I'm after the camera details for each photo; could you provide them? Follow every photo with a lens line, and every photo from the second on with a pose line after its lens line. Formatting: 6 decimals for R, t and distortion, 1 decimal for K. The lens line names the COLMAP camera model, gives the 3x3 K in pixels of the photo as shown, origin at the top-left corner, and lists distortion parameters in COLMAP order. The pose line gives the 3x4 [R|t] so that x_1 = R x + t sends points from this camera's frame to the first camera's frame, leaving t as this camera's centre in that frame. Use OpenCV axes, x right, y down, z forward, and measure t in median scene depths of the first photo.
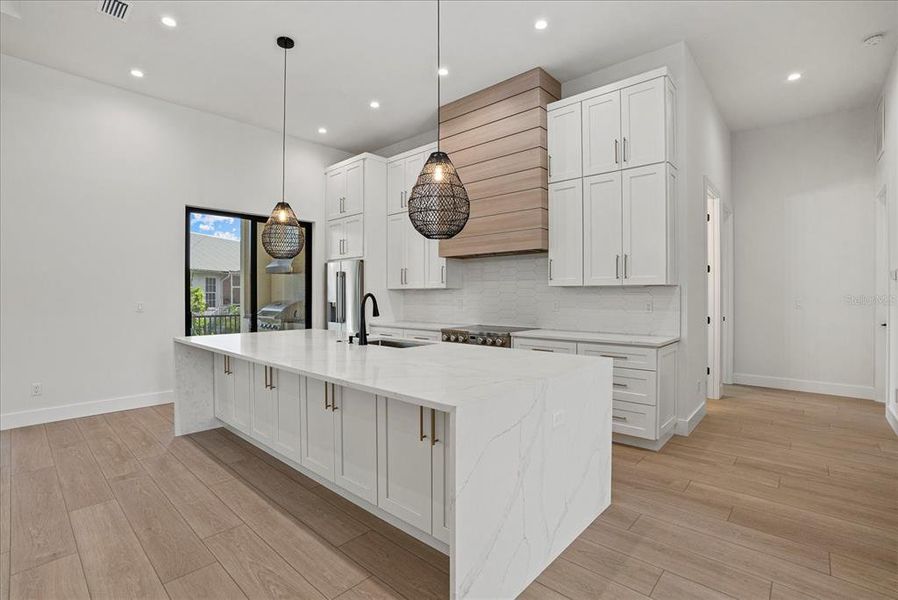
lens RADIAL K [[418.3, 0, 407.4], [0, 418.3, 296.9], [0, 0, 1]] dist [0.000167, 0.000090]
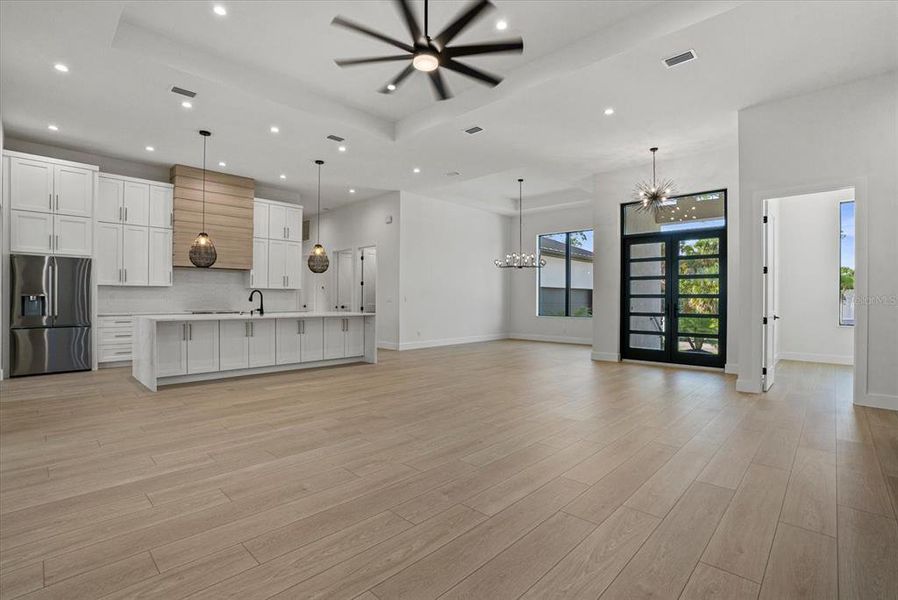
lens RADIAL K [[427.7, 0, 467.7], [0, 427.7, 296.7], [0, 0, 1]] dist [0.000883, 0.000370]
pose [[-0.025918, 0.004244, 0.999655, -1.935476], [0.001138, 0.999990, -0.004216, 0.028619], [-0.999663, 0.001028, -0.025922, 0.025598]]
